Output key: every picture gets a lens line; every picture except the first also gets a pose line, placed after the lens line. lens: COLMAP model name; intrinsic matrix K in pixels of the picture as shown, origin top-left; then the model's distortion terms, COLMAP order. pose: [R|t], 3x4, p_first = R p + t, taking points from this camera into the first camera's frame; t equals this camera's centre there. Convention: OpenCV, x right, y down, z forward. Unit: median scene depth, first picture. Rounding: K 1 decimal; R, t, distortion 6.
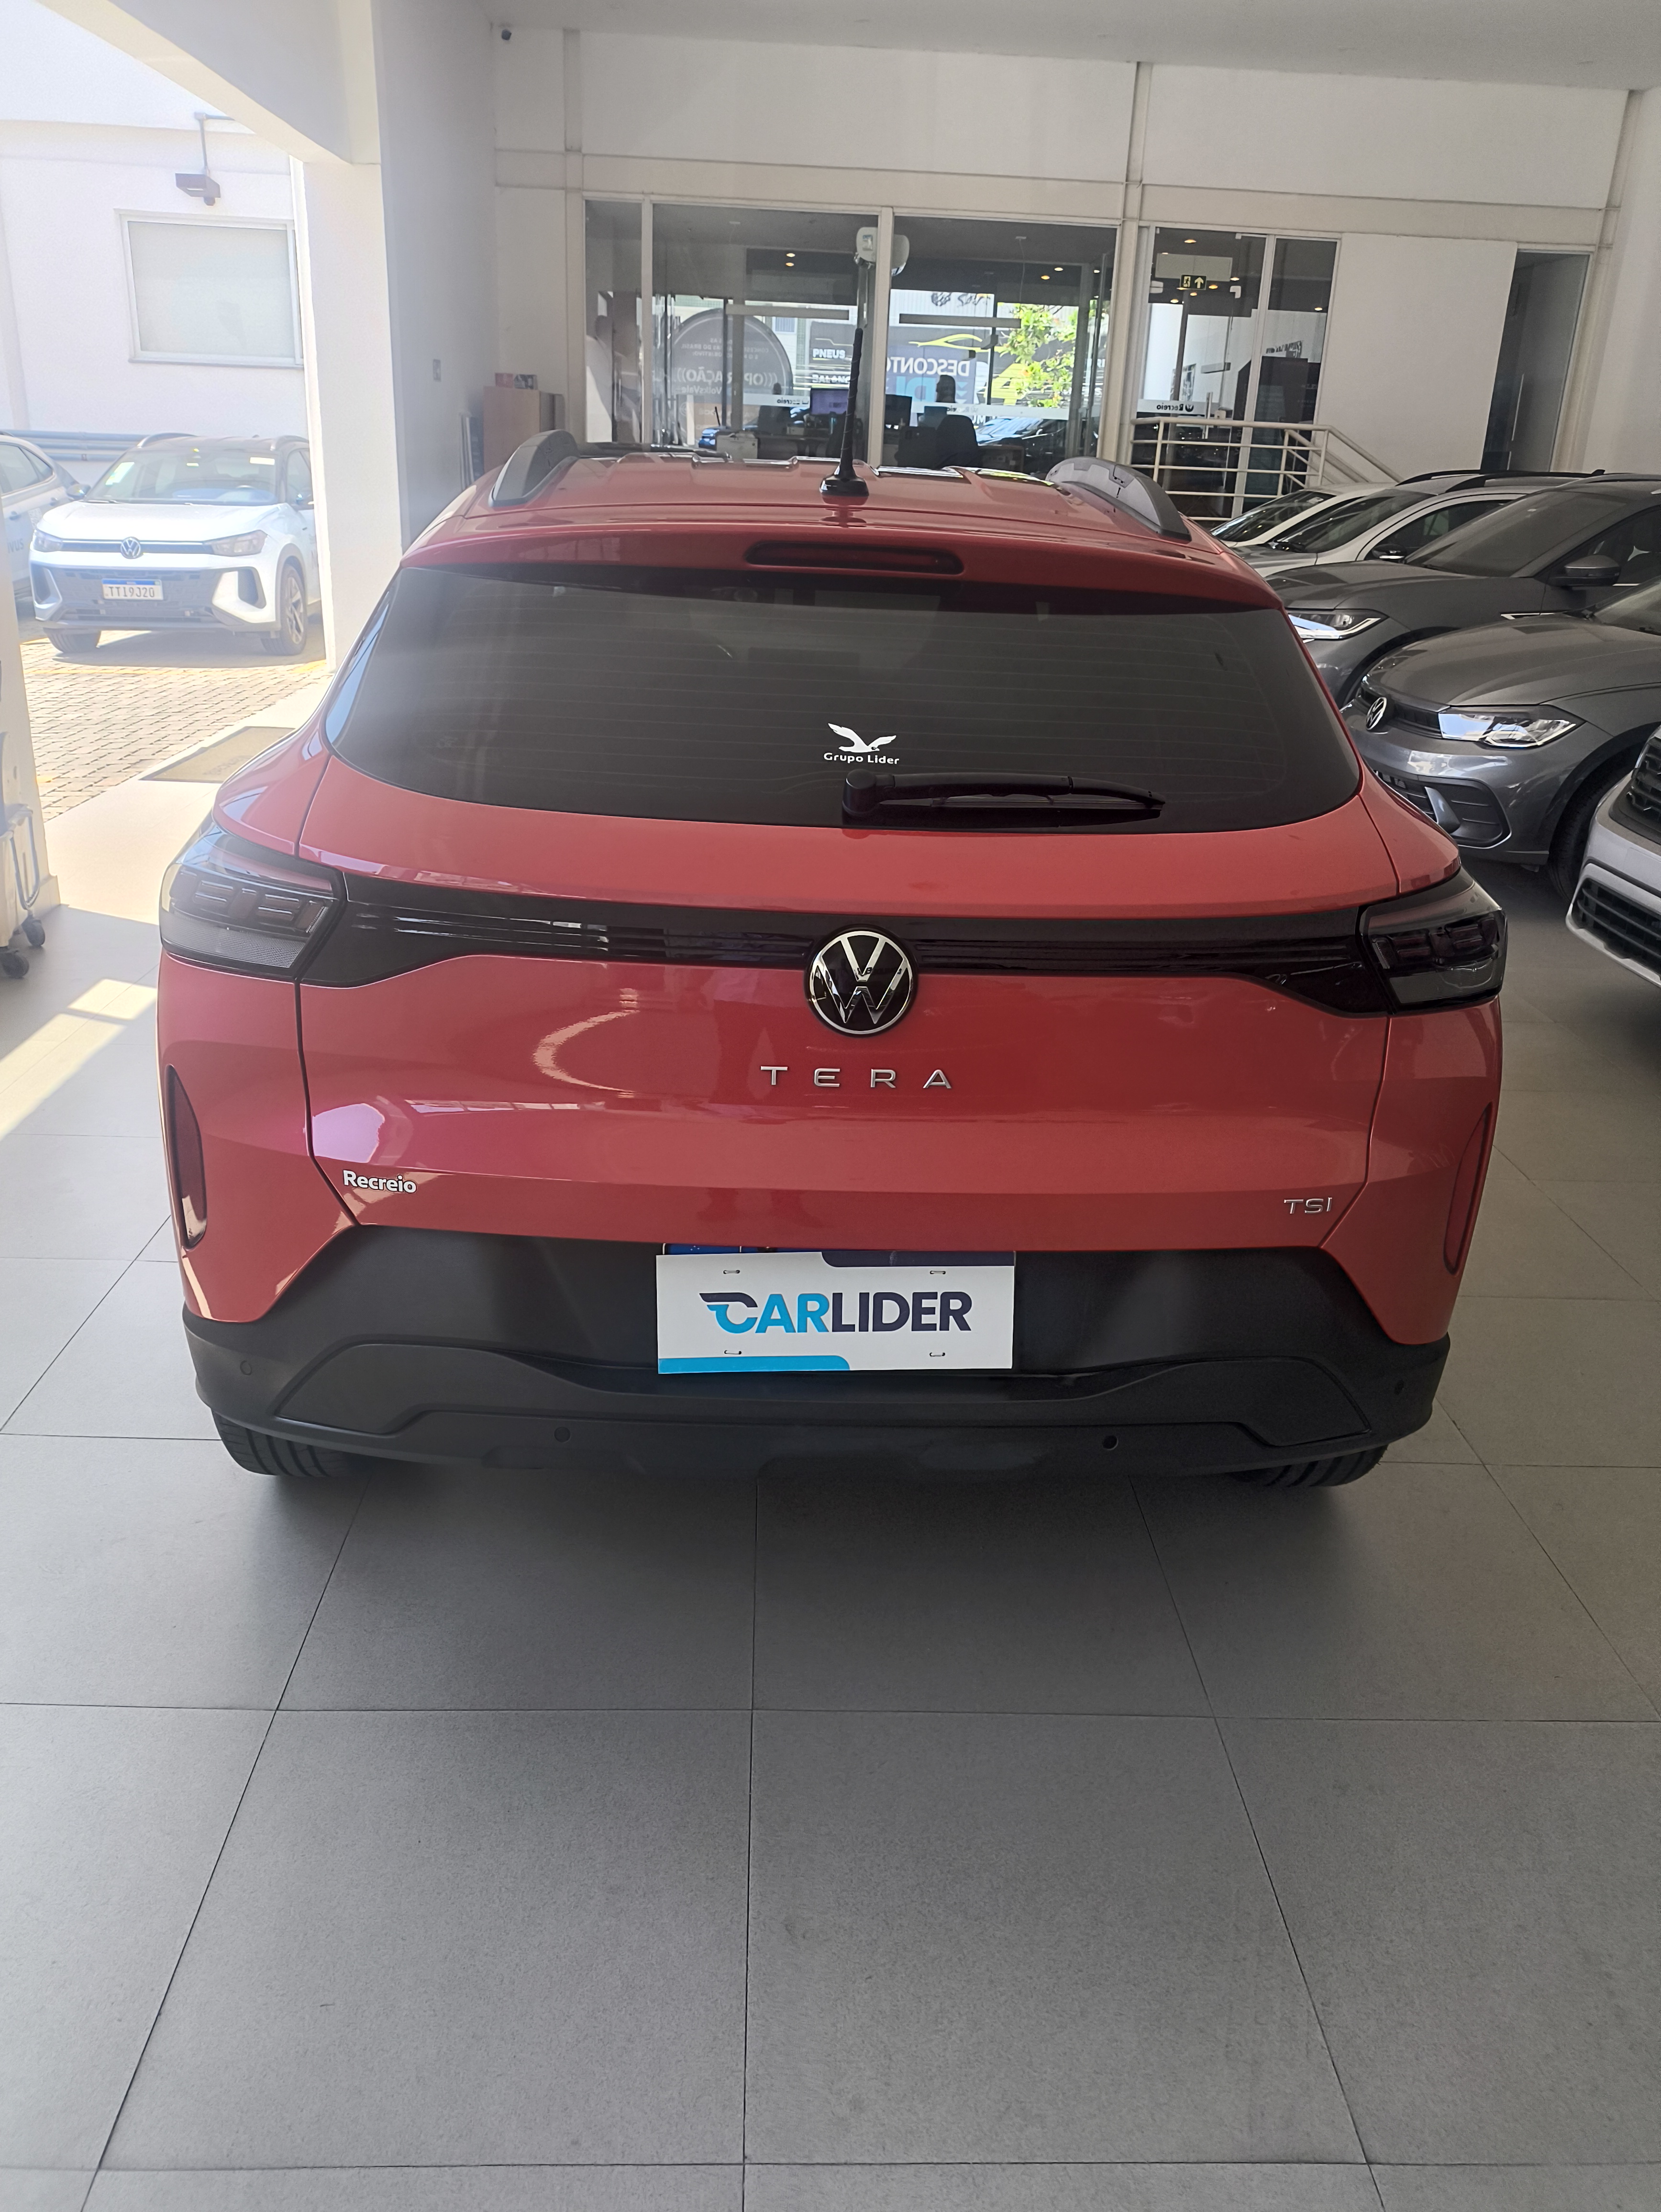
lens RADIAL K [[1594.3, 0, 830.5], [0, 1594.3, 1106.0], [0, 0, 1]] dist [0.110567, -0.154917]
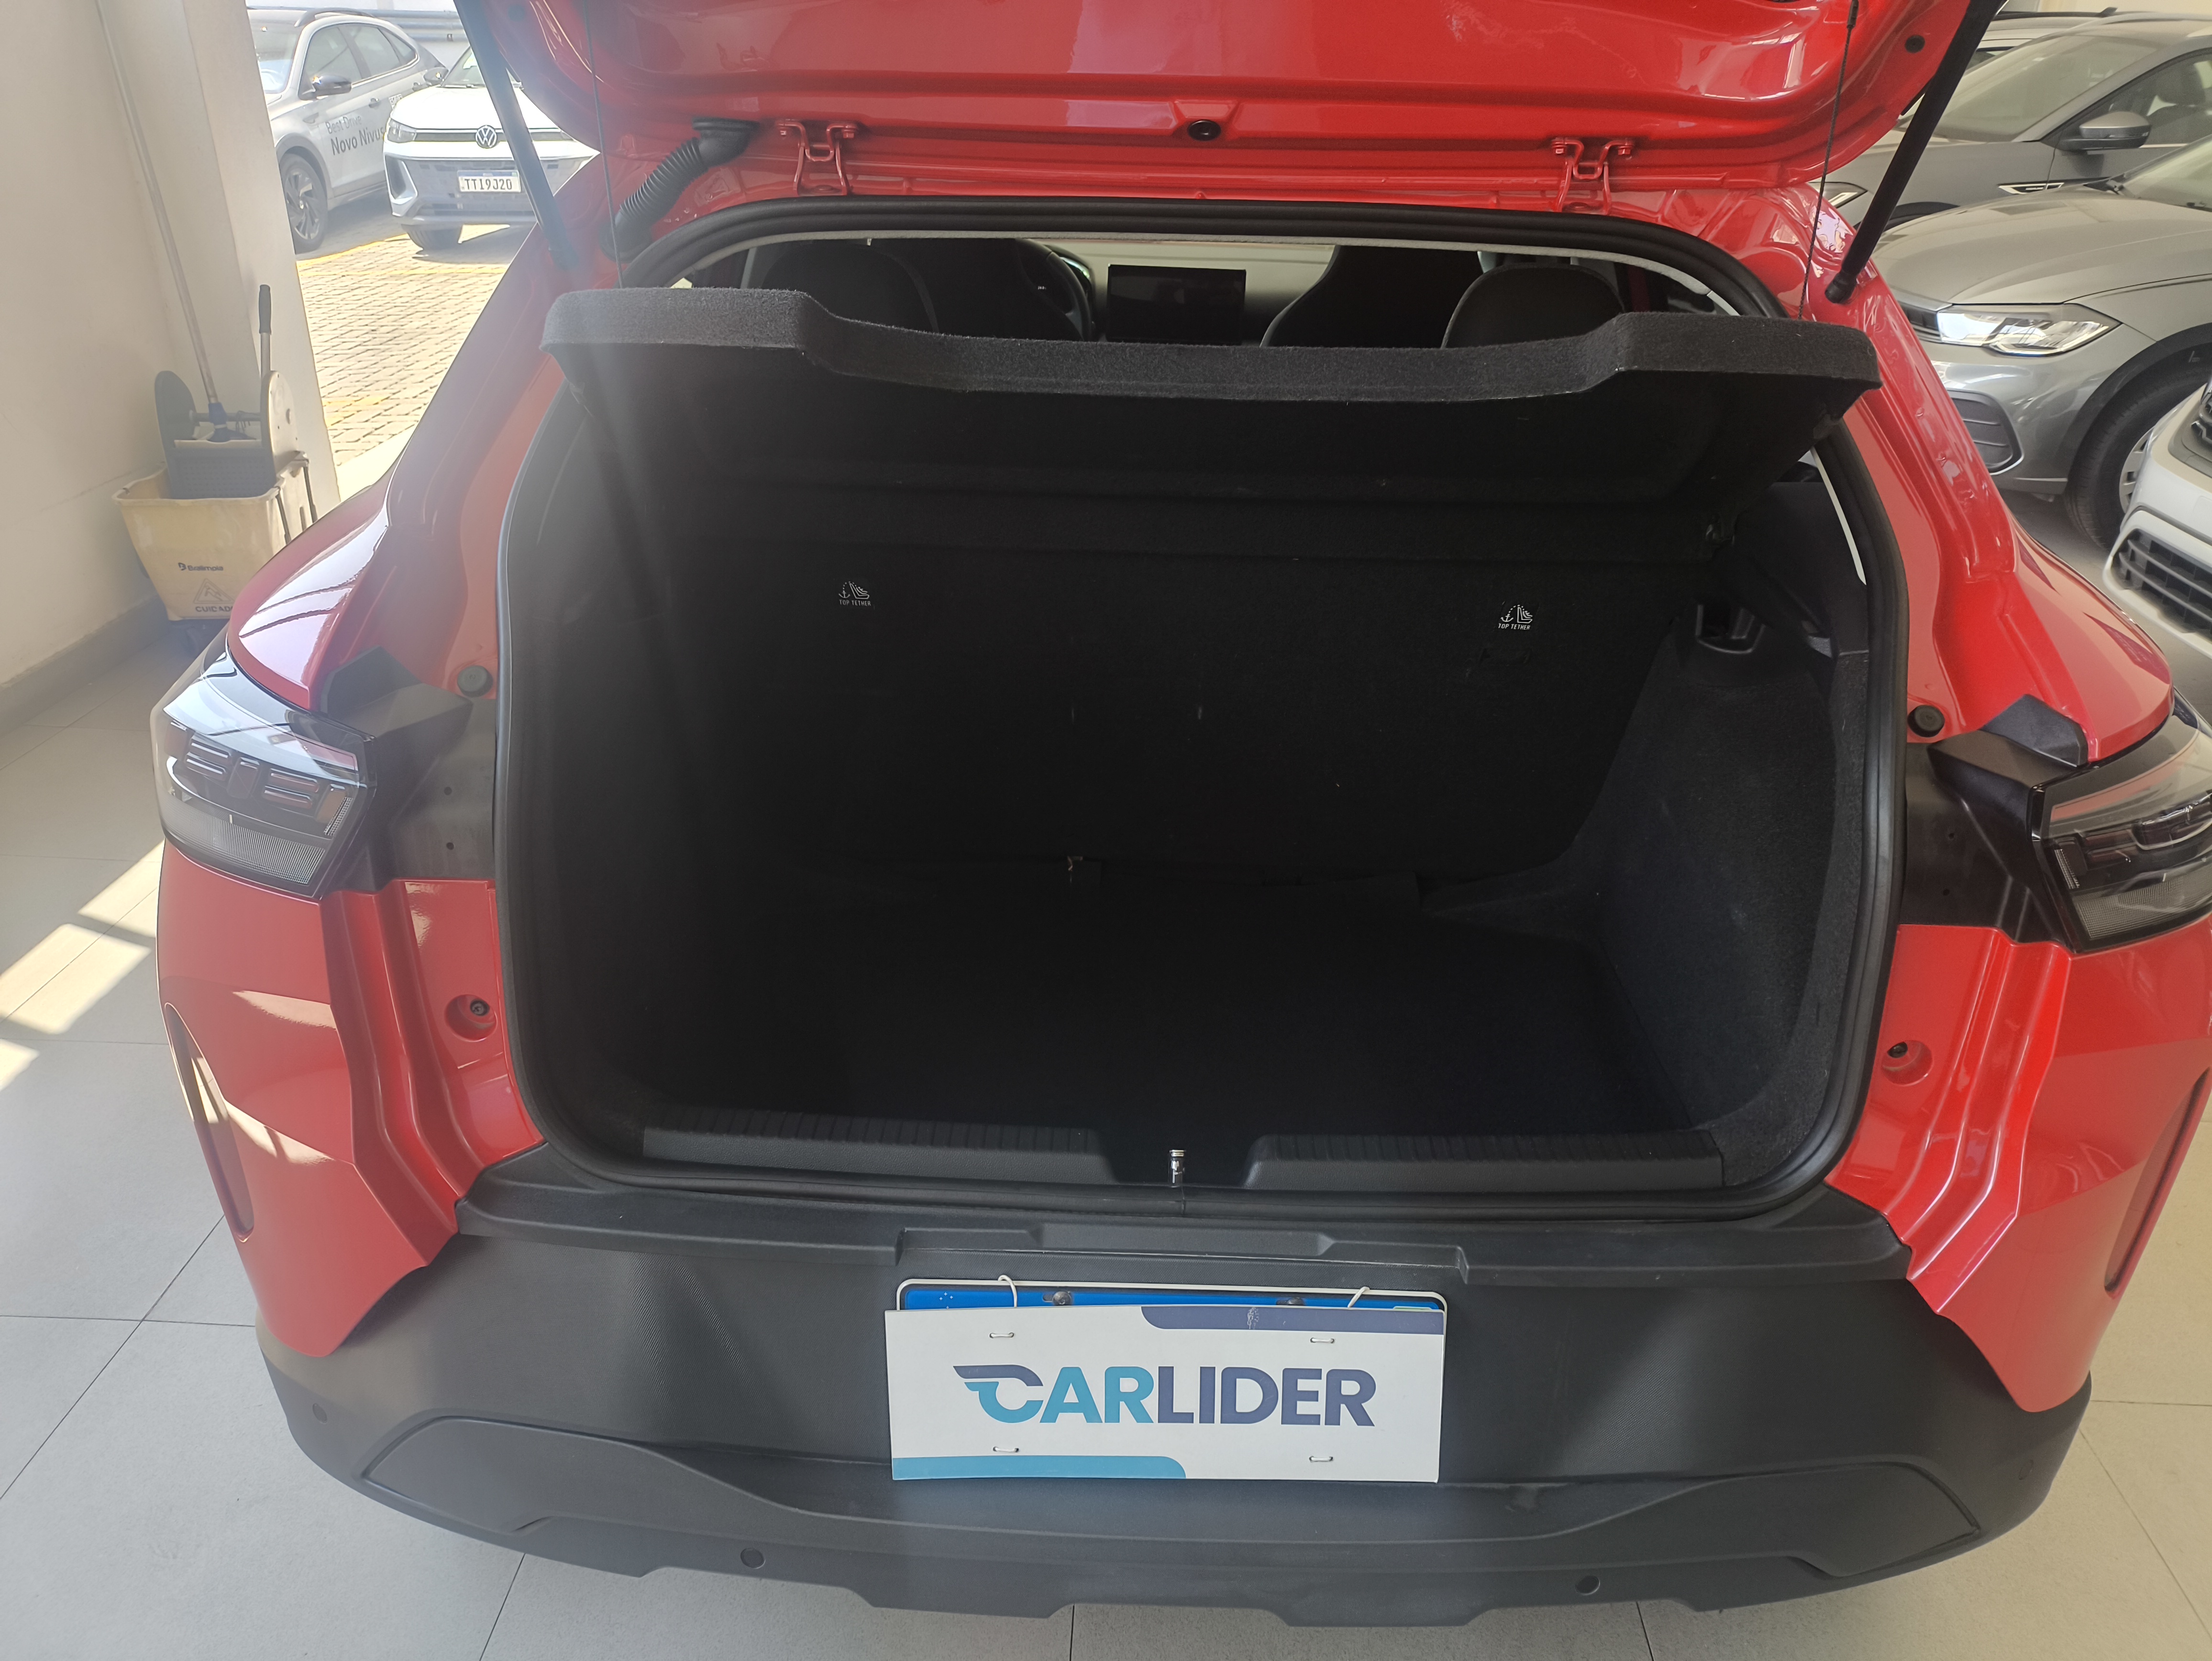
lens RADIAL K [[1649.6, 0, 1106.0], [0, 1649.6, 830.5], [0, 0, 1]] dist [0.056358, -0.049424]
pose [[0.997644, 0.005574, -0.068376, 0.024656], [-0.000605, 0.997369, 0.072484, -0.147155], [0.068601, -0.072272, 0.995023, 0.344822]]
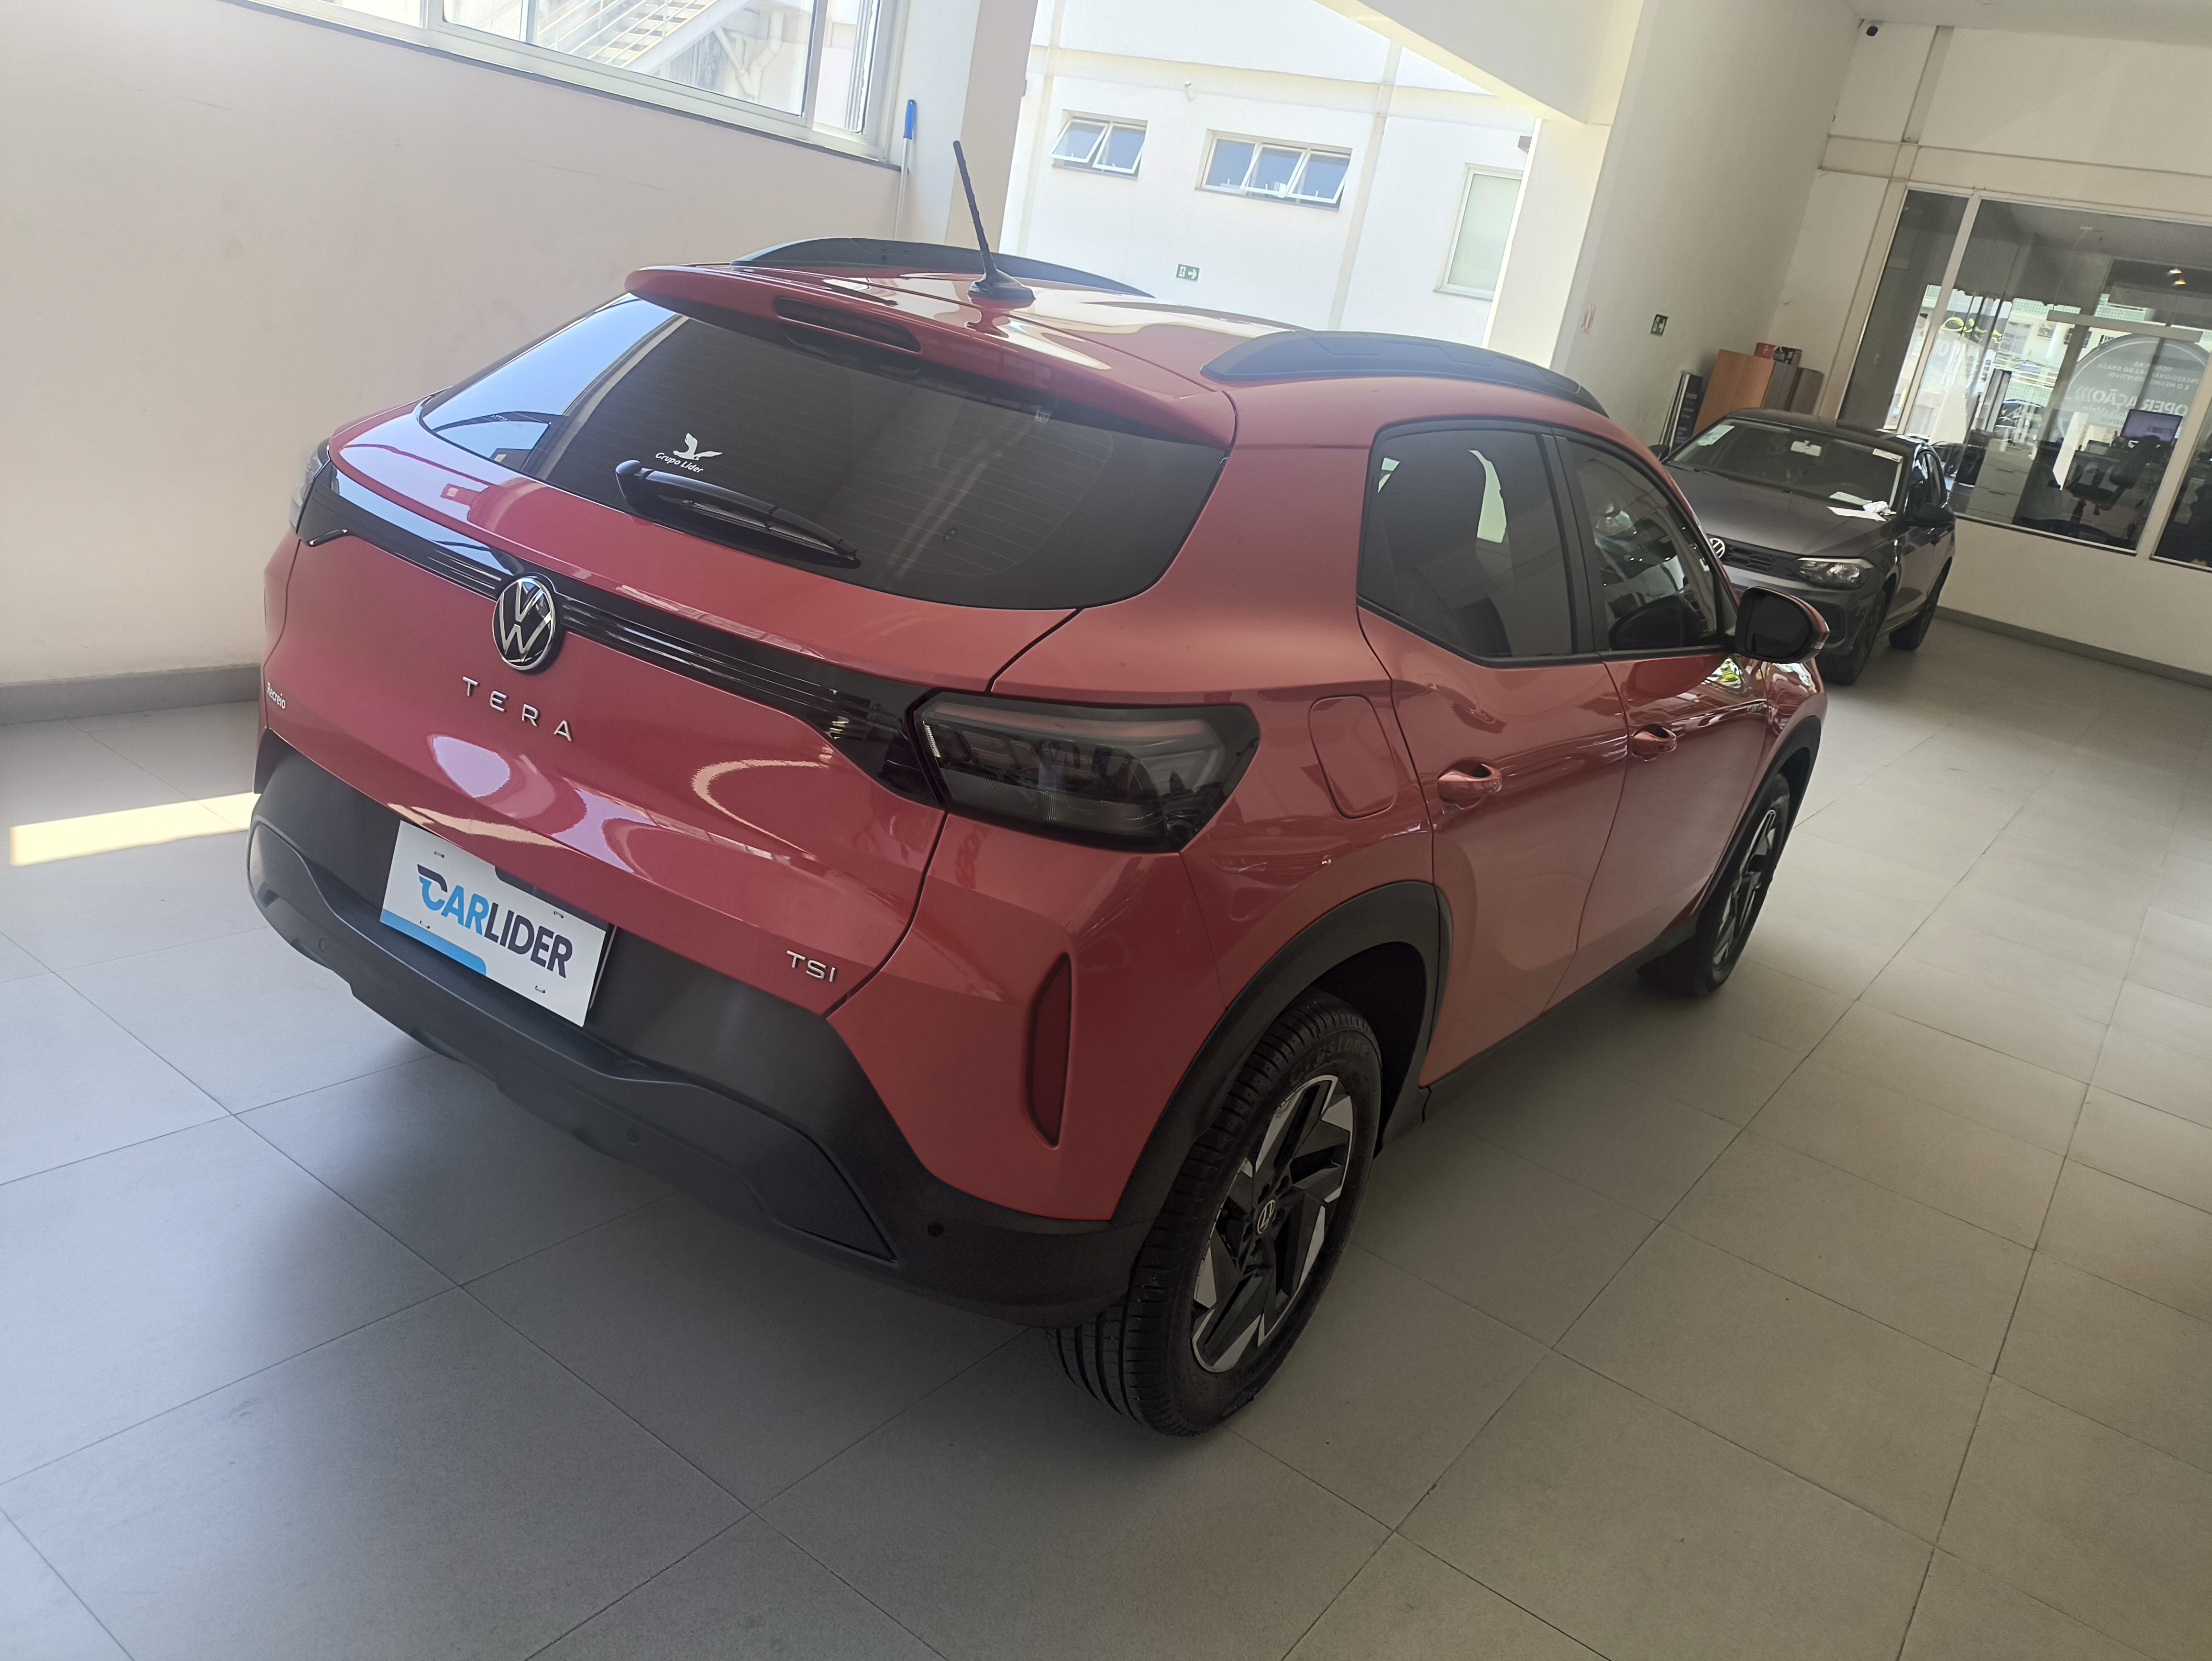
lens RADIAL K [[1594.3, 0, 1106.0], [0, 1594.3, 830.5], [0, 0, 1]] dist [0.110567, -0.154917]
pose [[0.796914, 0.293108, -0.528219, 0.919257], [-0.358825, 0.933107, -0.023574, -0.056479], [0.485976, 0.208325, 0.848781, 0.238752]]
